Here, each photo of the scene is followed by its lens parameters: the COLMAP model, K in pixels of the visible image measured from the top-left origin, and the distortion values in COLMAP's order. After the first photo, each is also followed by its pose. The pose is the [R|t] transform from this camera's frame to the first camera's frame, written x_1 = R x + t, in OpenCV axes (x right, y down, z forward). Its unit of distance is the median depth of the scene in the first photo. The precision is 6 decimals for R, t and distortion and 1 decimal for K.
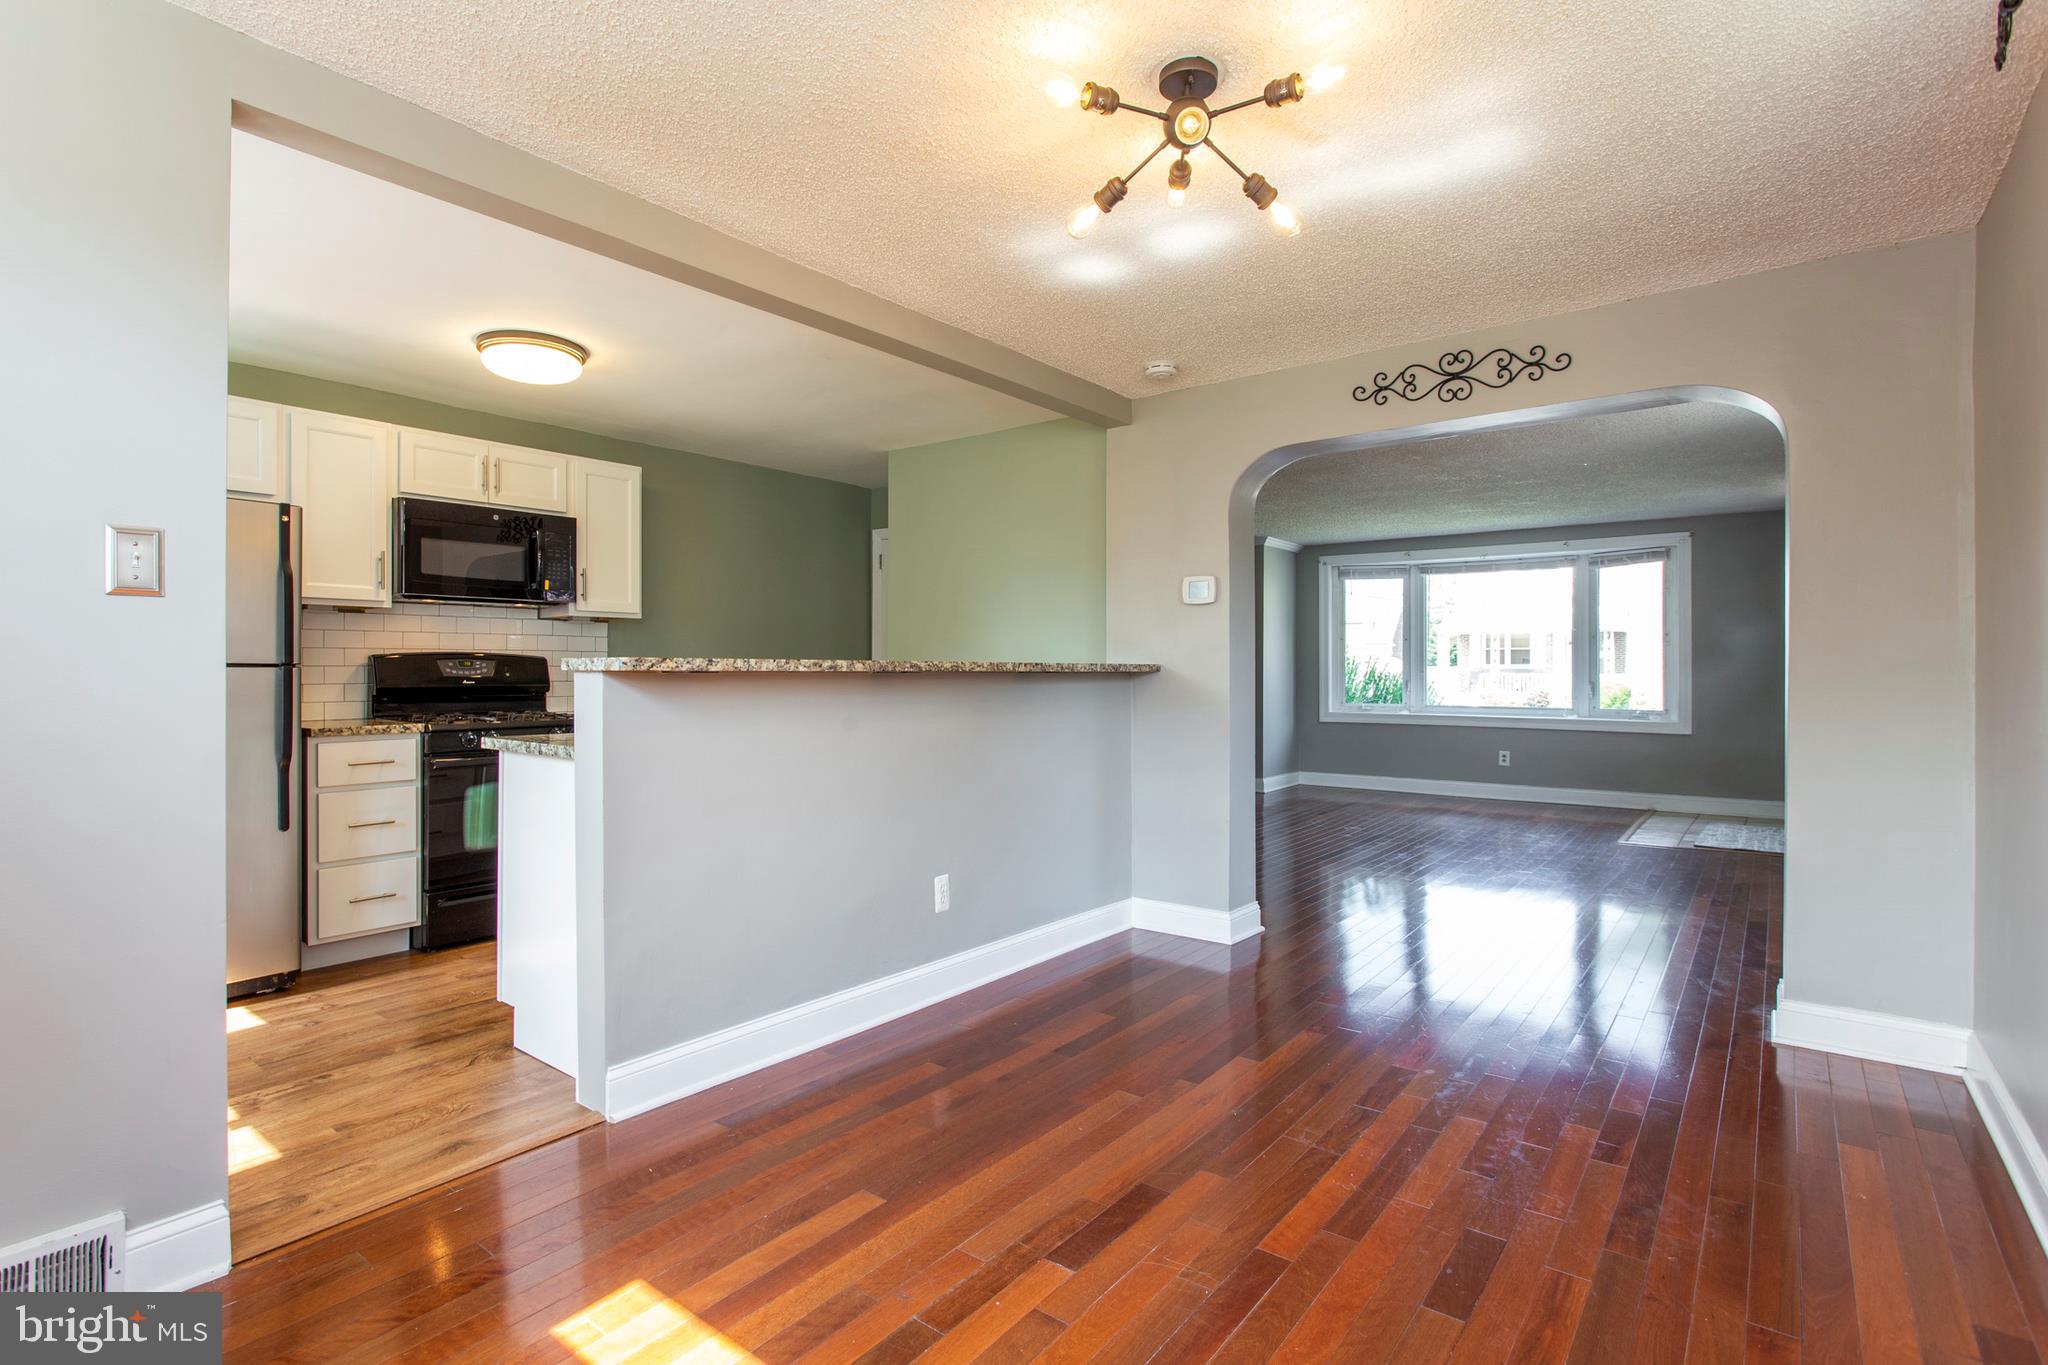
lens RADIAL K [[999.6, 0, 994.4], [0, 999.6, 663.4], [0, 0, 1]] dist [-0.013254, 0.002200]
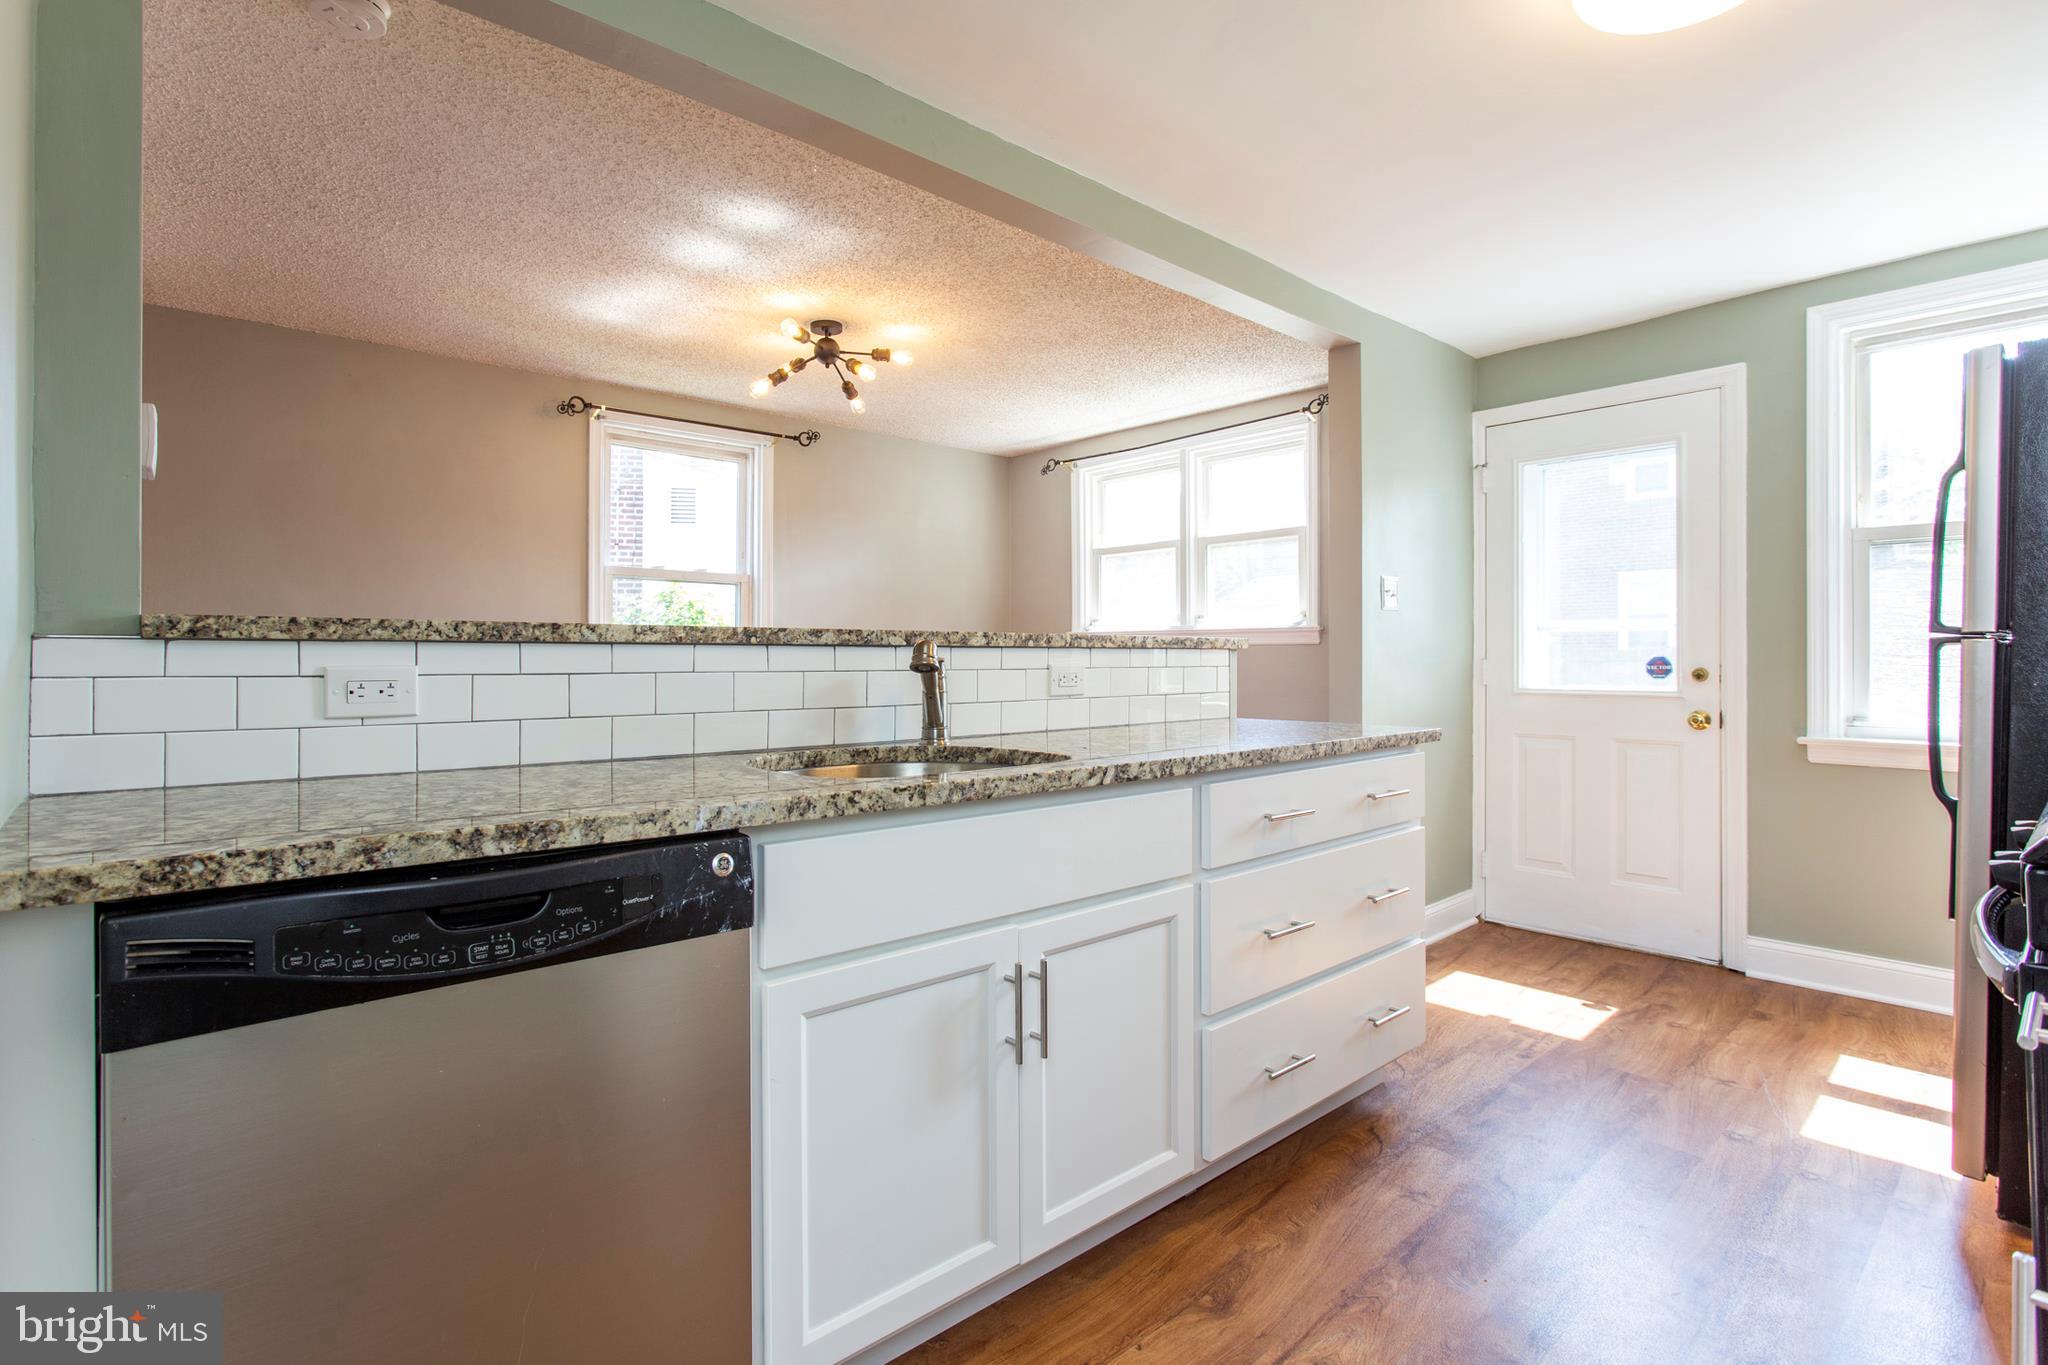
lens RADIAL K [[999.6, 0, 994.4], [0, 999.6, 663.4], [0, 0, 1]] dist [-0.013254, 0.002200]
pose [[-0.985715, -0.003273, 0.168389, -0.234693], [-0.003764, 0.999990, -0.002593, 0.019692], [-0.168379, -0.003190, -0.985717, 1.525009]]
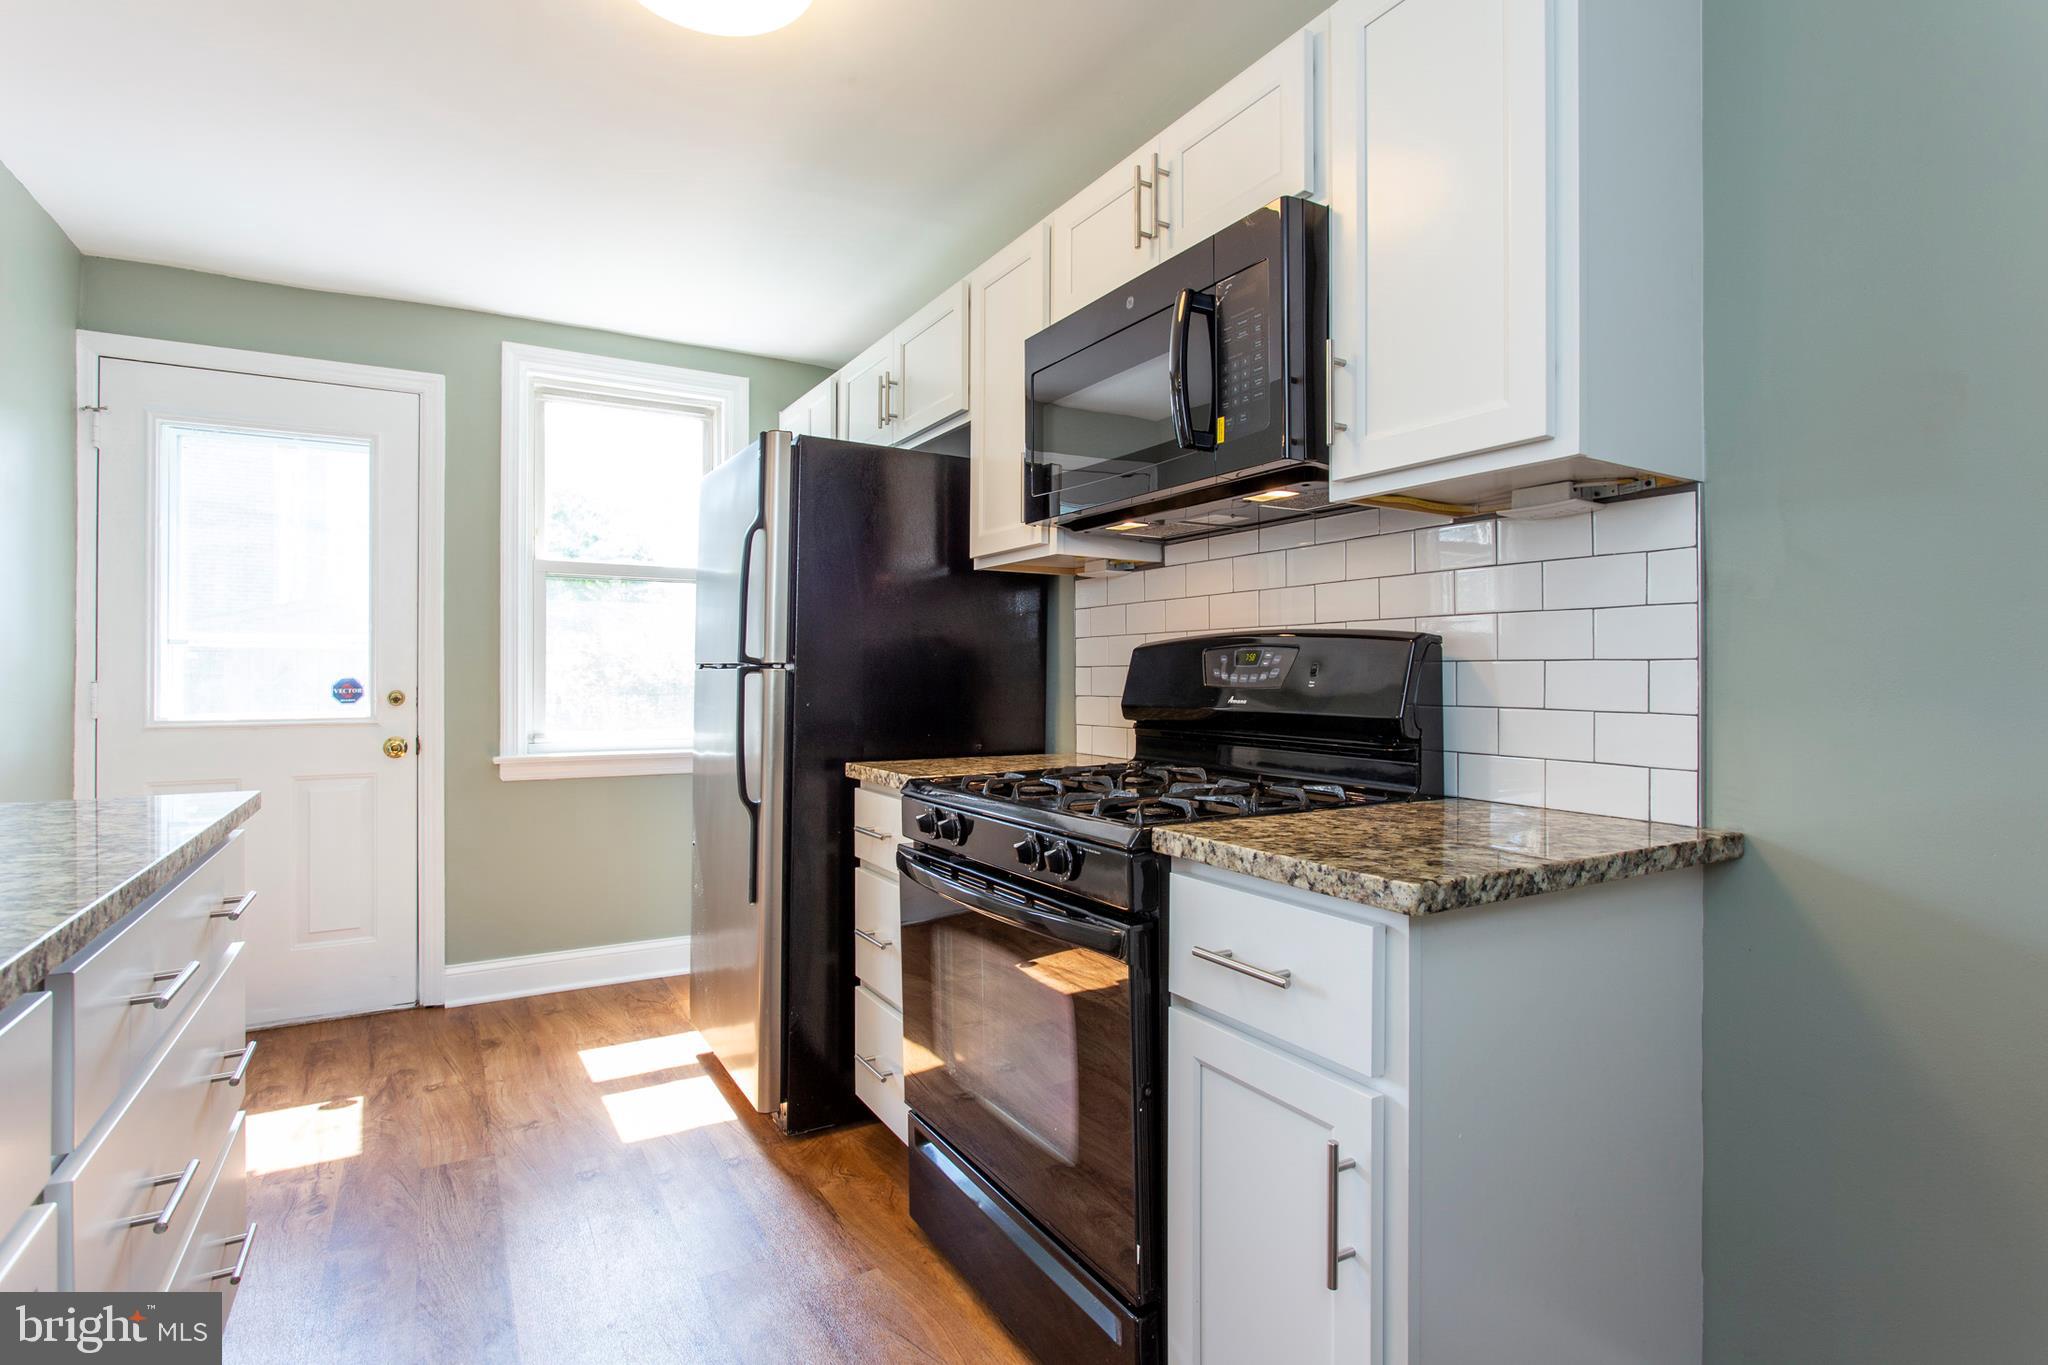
lens RADIAL K [[999.9, 0, 1018.5], [0, 999.9, 667.7], [0, 0, 1]] dist [-0.002252, 0.000230]
pose [[-0.360420, -0.006912, -0.932765, -0.114628], [0.005981, 0.999935, -0.009721, 0.010453], [0.932771, -0.009082, -0.360355, 1.305918]]
